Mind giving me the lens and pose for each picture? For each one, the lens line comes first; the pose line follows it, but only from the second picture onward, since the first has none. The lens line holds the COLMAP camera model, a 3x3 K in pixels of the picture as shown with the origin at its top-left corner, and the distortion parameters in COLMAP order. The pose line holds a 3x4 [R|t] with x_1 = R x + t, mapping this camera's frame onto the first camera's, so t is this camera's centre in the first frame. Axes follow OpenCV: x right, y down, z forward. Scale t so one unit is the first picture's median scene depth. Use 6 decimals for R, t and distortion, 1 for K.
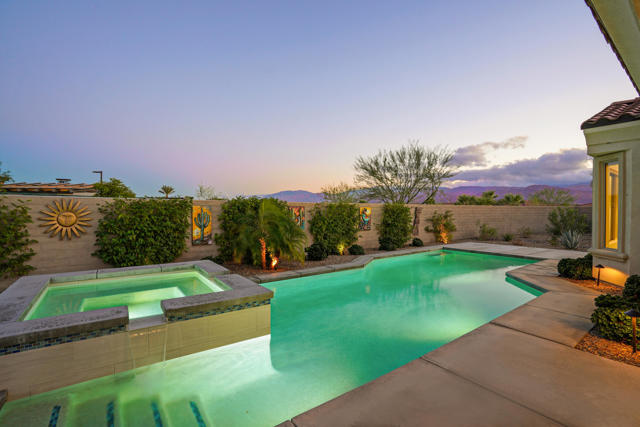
lens RADIAL K [[300.1, 0, 323.0], [0, 300.1, 214.3], [0, 0, 1]] dist [-0.035169, 0.004418]
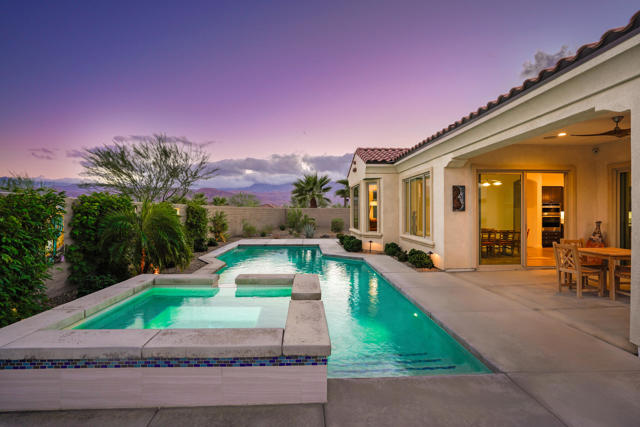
lens RADIAL K [[324.5, 0, 319.8], [0, 324.5, 214.5], [0, 0, 1]] dist [-0.037464, 0.002775]
pose [[0.555593, -0.011620, 0.831373, -0.633021], [0.015385, 0.999875, 0.003694, -0.000359], [-0.831312, 0.010738, 0.555702, 0.114292]]
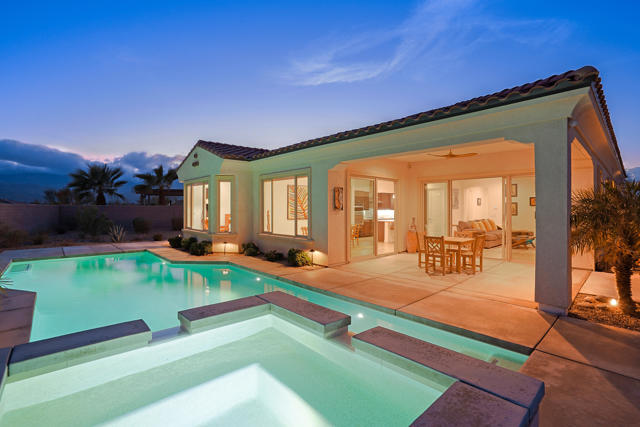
lens RADIAL K [[300.1, 0, 322.7], [0, 300.1, 204.9], [0, 0, 1]] dist [-0.035169, 0.004418]
pose [[-0.116920, 0.011276, 0.993077, -0.578096], [0.013654, 0.999859, -0.009746, -0.010200], [-0.993047, 0.012420, -0.117057, 0.476375]]
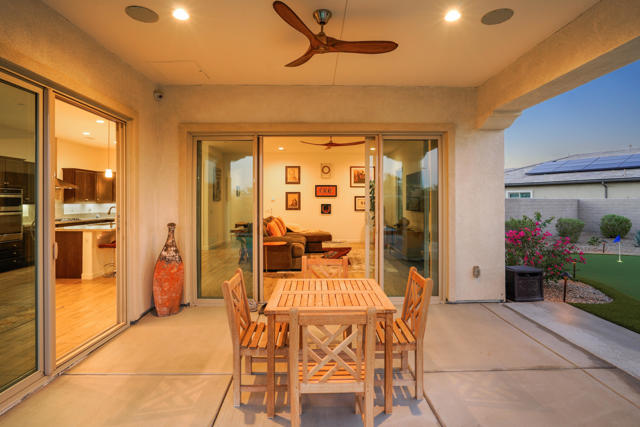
lens RADIAL K [[336.1, 0, 320.5], [0, 336.1, 201.7], [0, 0, 1]] dist [-0.015237, 0.003291]
pose [[-0.809325, -0.002694, 0.587355, 0.115208], [0.007872, 0.999850, 0.015433, -0.005311], [-0.587308, 0.017114, -0.809182, 0.249811]]
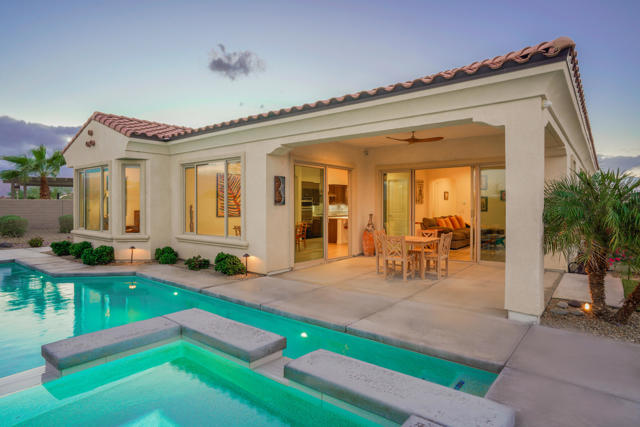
lens RADIAL K [[365.2, 0, 319.6], [0, 365.2, 203.2], [0, 0, 1]] dist [-0.024925, 0.003208]
pose [[-0.262686, 0.001224, 0.964881, -0.562501], [0.013136, 0.999911, 0.002307, -0.006454], [-0.964792, 0.013281, -0.262678, 0.460447]]
